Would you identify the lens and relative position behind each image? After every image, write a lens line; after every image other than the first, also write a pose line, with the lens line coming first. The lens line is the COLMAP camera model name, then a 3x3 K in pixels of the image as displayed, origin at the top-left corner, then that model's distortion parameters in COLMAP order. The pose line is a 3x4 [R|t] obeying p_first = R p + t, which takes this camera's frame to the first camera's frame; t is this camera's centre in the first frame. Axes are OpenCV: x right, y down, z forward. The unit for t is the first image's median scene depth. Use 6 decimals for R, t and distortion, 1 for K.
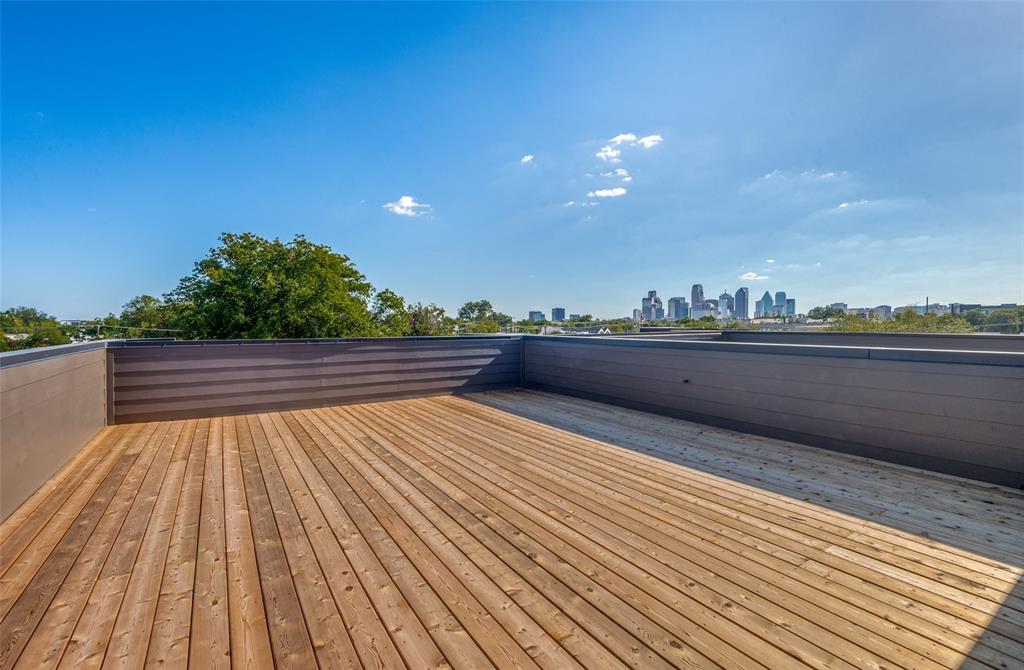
lens RADIAL K [[450.2, 0, 513.2], [0, 450.2, 321.4], [0, 0, 1]] dist [0.002434, 0.000277]
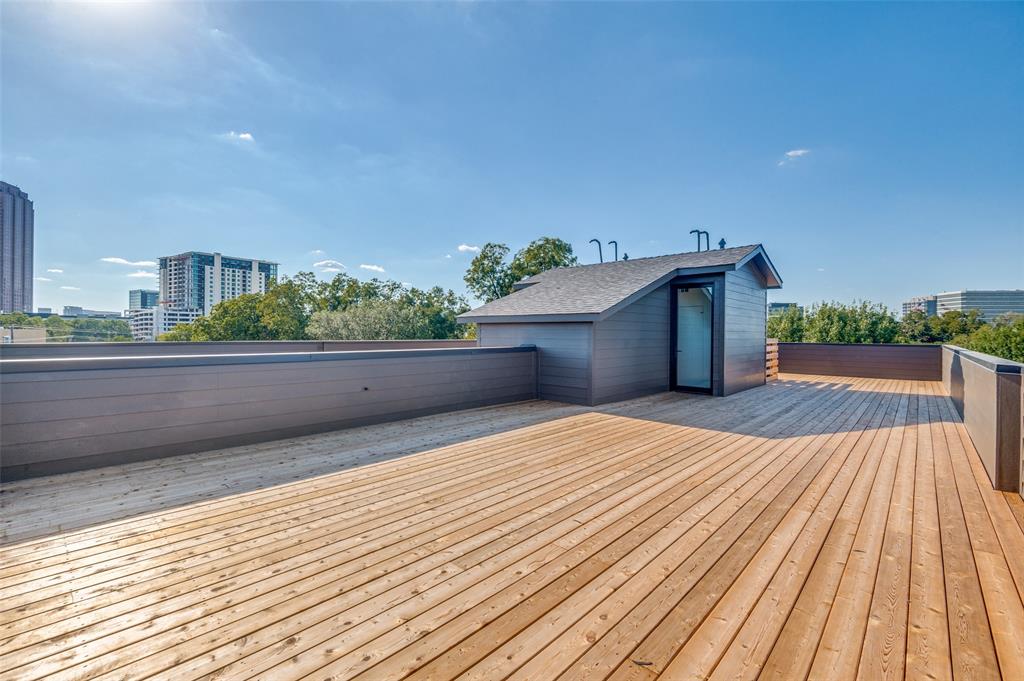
lens RADIAL K [[450.2, 0, 509.1], [0, 450.2, 327.3], [0, 0, 1]] dist [0.004547, -0.001275]
pose [[-0.236969, 0.010121, 0.971464, -0.101642], [-0.005363, 0.999917, -0.011726, -0.000157], [-0.971502, -0.007989, -0.236895, 0.129435]]
